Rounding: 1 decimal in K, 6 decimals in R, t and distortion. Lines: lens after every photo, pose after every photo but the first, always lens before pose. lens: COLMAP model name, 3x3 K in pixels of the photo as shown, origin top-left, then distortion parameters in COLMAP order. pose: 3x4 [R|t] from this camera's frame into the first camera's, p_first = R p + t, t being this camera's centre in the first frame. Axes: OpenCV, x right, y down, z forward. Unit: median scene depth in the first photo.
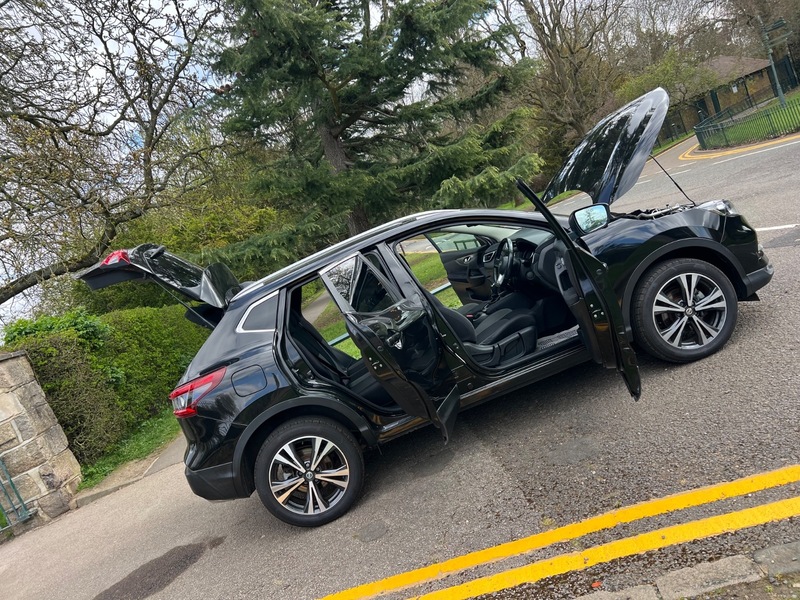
lens RADIAL K [[612.1, 0, 396.8], [0, 612.1, 297.7], [0, 0, 1]] dist [0.033644, -0.025452]
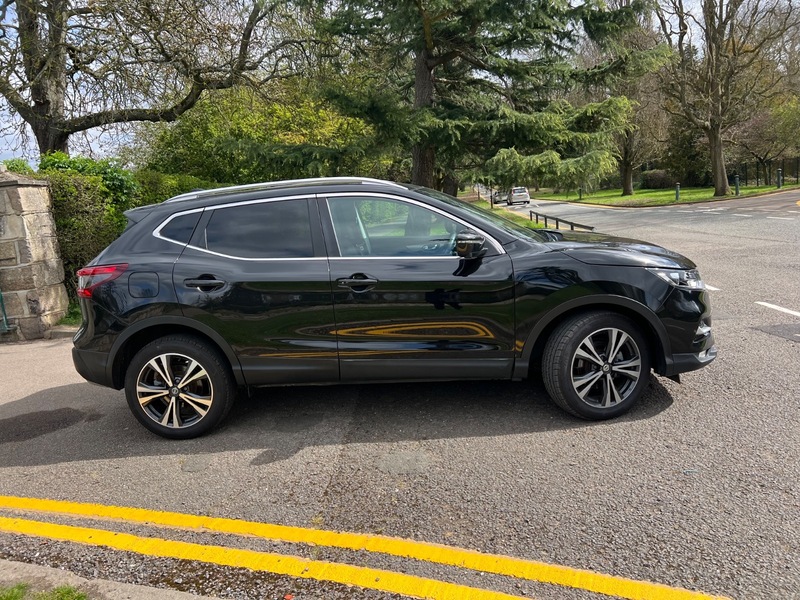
lens RADIAL K [[612.1, 0, 402.9], [0, 612.1, 296.3], [0, 0, 1]] dist [0.033644, -0.025452]
pose [[0.938091, 0.333100, -0.095021, 0.251814], [-0.321411, 0.939336, 0.119760, -0.101277], [0.129149, -0.081805, 0.988245, 0.044602]]
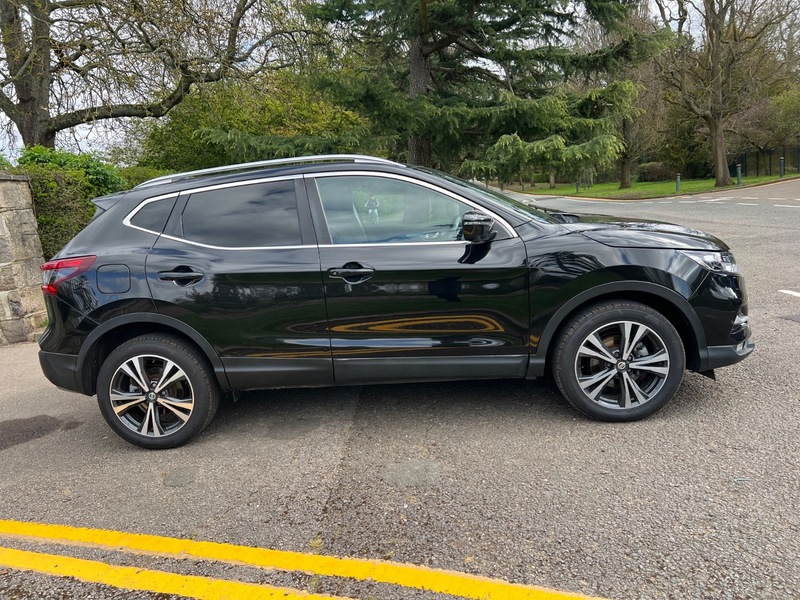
lens RADIAL K [[612.1, 0, 396.8], [0, 612.1, 305.6], [0, 0, 1]] dist [0.033644, -0.025452]
pose [[0.942965, 0.319609, -0.093094, 0.235576], [-0.305721, 0.942107, 0.137727, -0.075780], [0.131723, -0.101411, 0.986086, 0.140091]]
